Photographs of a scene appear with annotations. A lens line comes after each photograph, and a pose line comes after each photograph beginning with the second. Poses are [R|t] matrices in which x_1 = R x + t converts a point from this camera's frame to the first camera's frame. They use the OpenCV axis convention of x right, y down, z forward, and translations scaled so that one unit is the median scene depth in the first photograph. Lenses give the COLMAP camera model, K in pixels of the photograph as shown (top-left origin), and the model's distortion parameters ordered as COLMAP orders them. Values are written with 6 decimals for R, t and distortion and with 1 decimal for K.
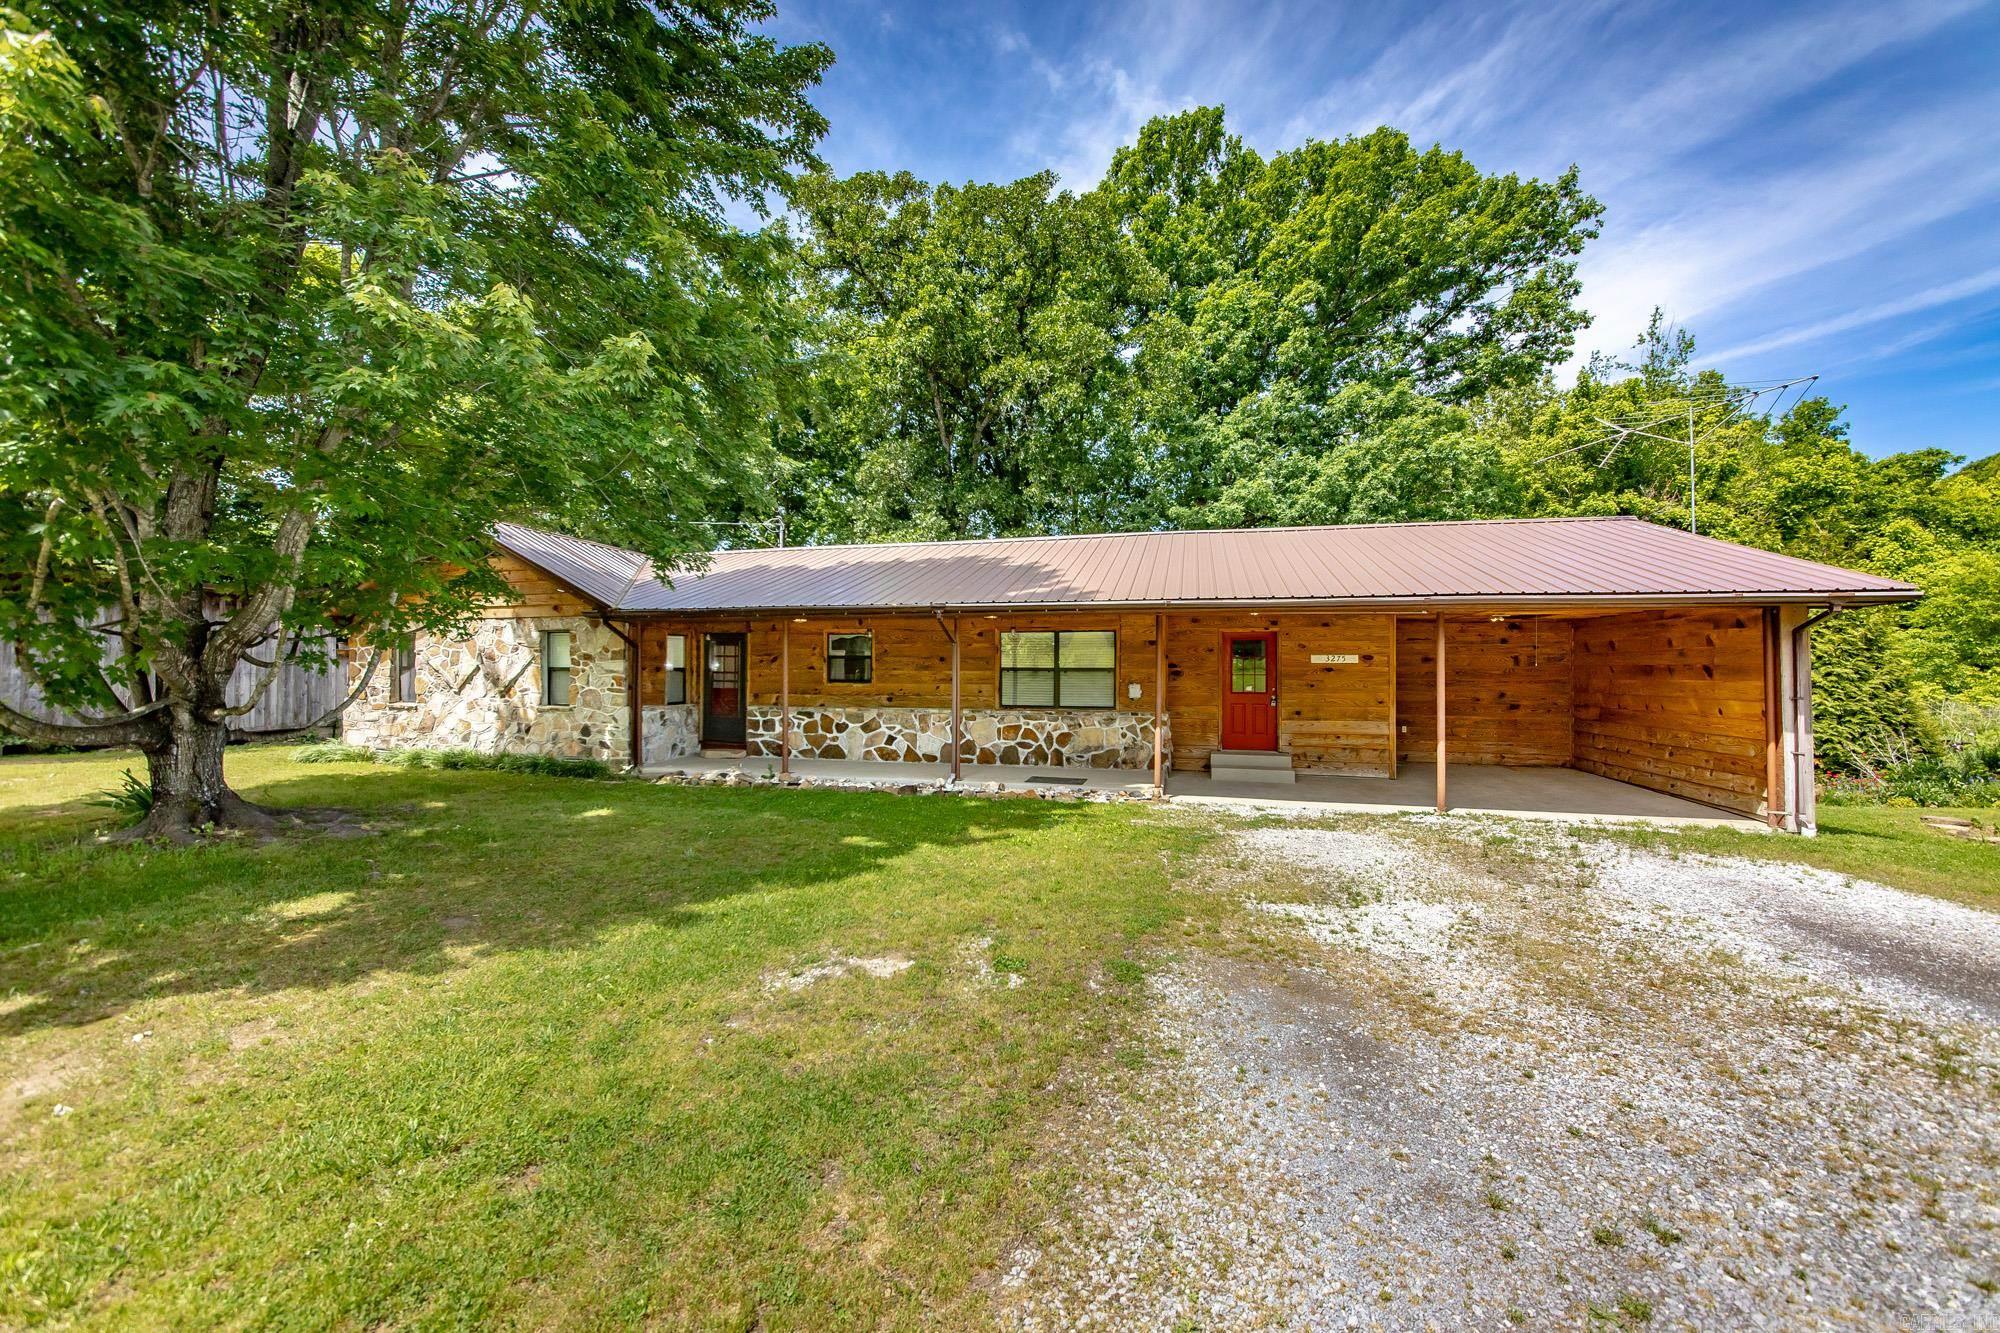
lens RADIAL K [[758.9, 0, 1003.9], [0, 758.9, 667.7], [0, 0, 1]] dist [0.001154, -0.000024]
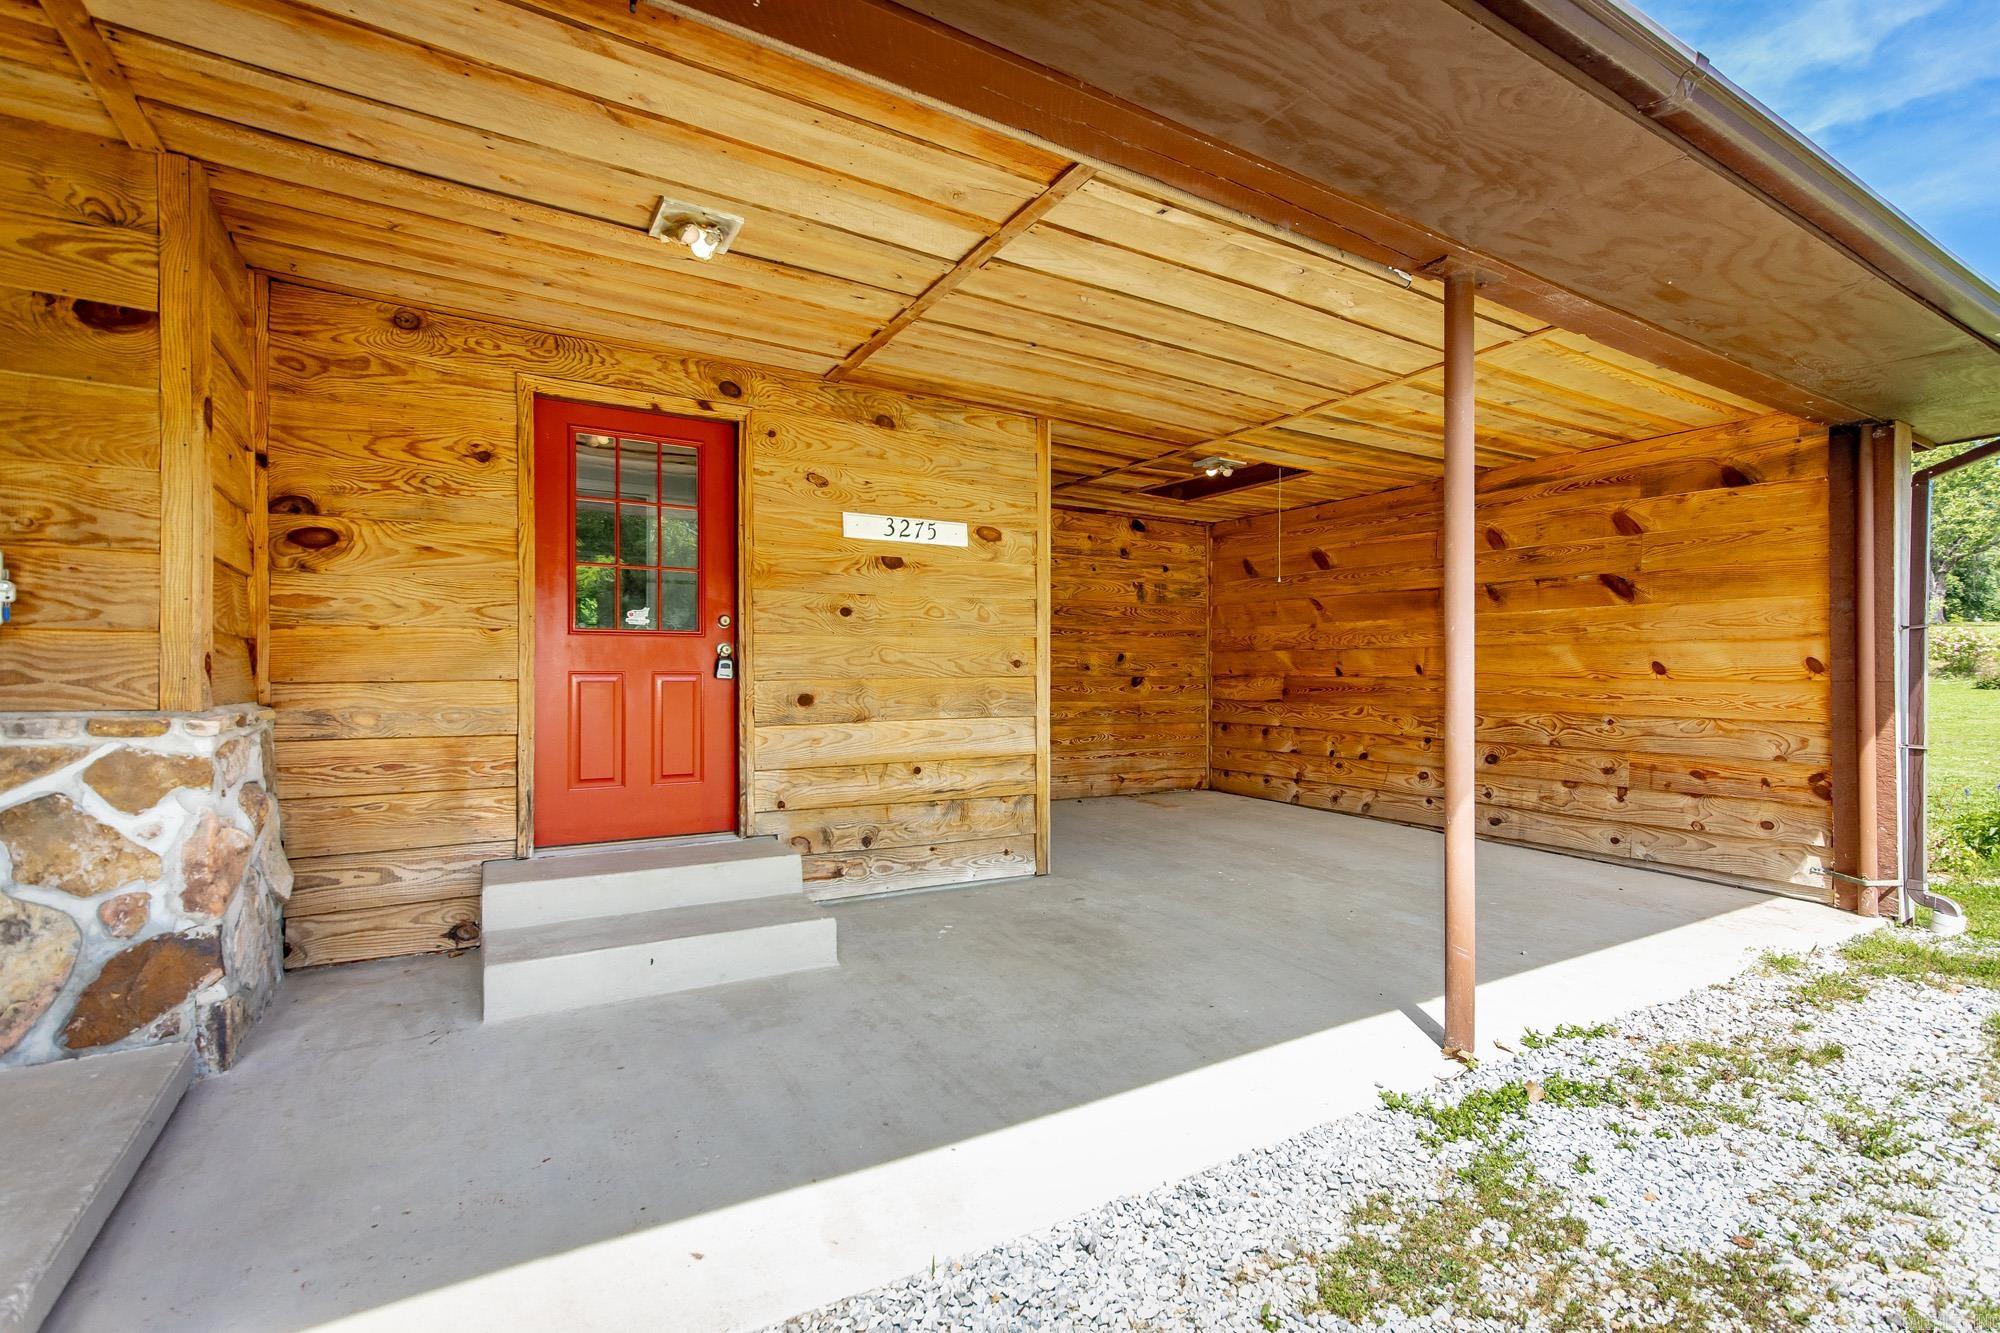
lens RADIAL K [[890.2, 0, 995.4], [0, 890.2, 670.9], [0, 0, 1]] dist [0.007868, -0.001290]
pose [[0.707890, -0.000202, 0.706323, 0.183314], [-0.005660, 0.999966, 0.005958, 0.043734], [-0.706300, -0.008216, 0.707865, 0.667453]]
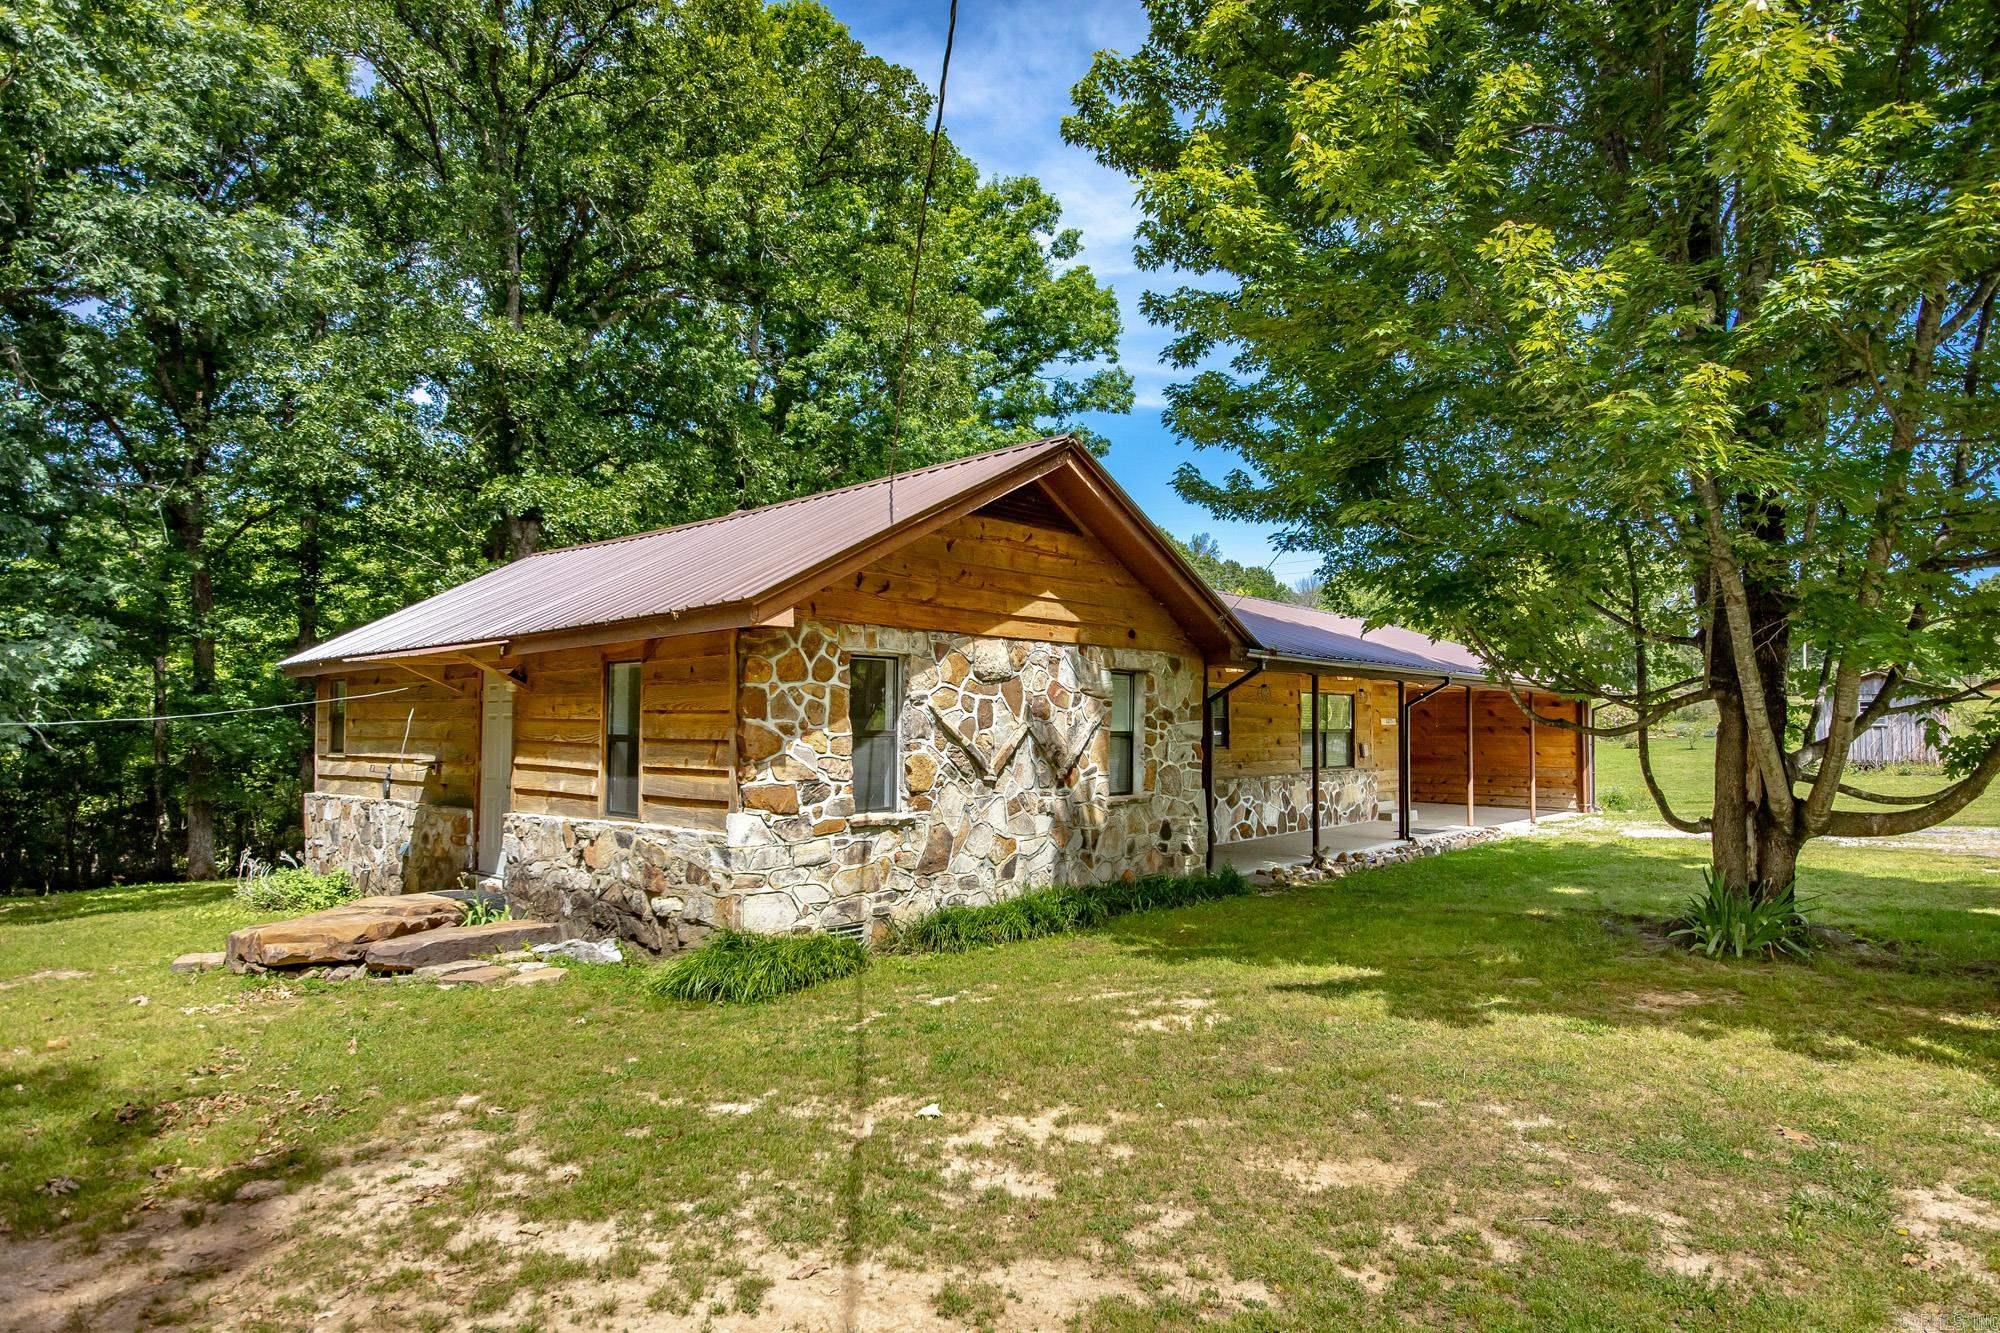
lens RADIAL K [[1093.4, 0, 983.1], [0, 1093.4, 706.5], [0, 0, 1]] dist [-0.001874, 0.000995]
pose [[0.475631, 0.014303, 0.879529, -1.416487], [-0.002718, 0.999887, -0.014791, -0.007481], [-0.879641, 0.004645, 0.475616, 0.688905]]
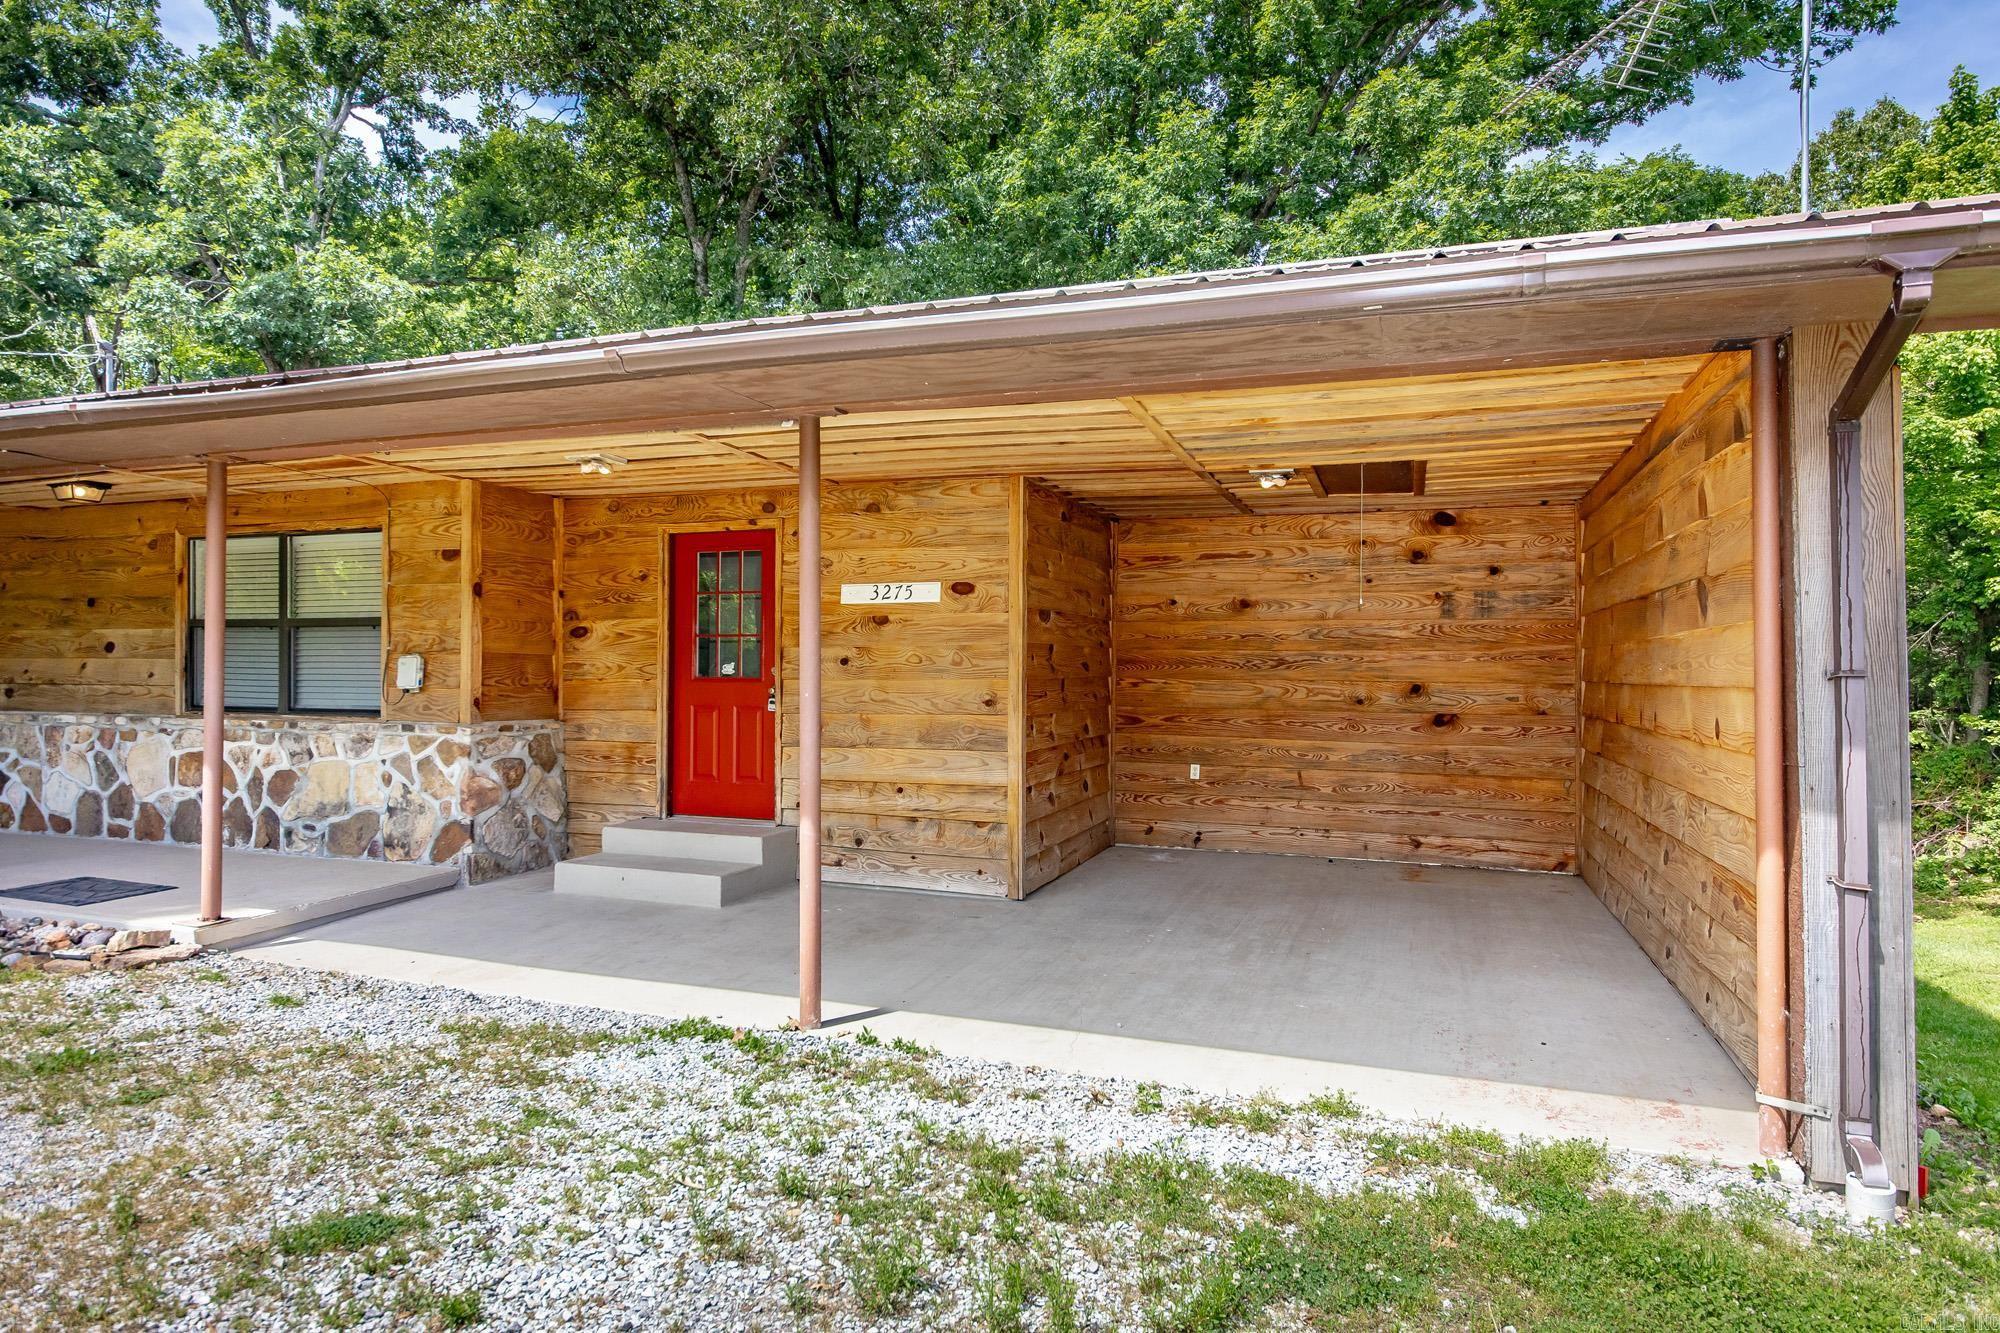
lens RADIAL K [[1170.7, 0, 991.4], [0, 1170.7, 668.0], [0, 0, 1]] dist [0.006308, 0.001228]
pose [[0.994062, 0.002655, -0.108785, 0.525547], [-0.002456, 0.999995, 0.001963, 0.025106], [0.108789, -0.001684, 0.994063, 0.376338]]
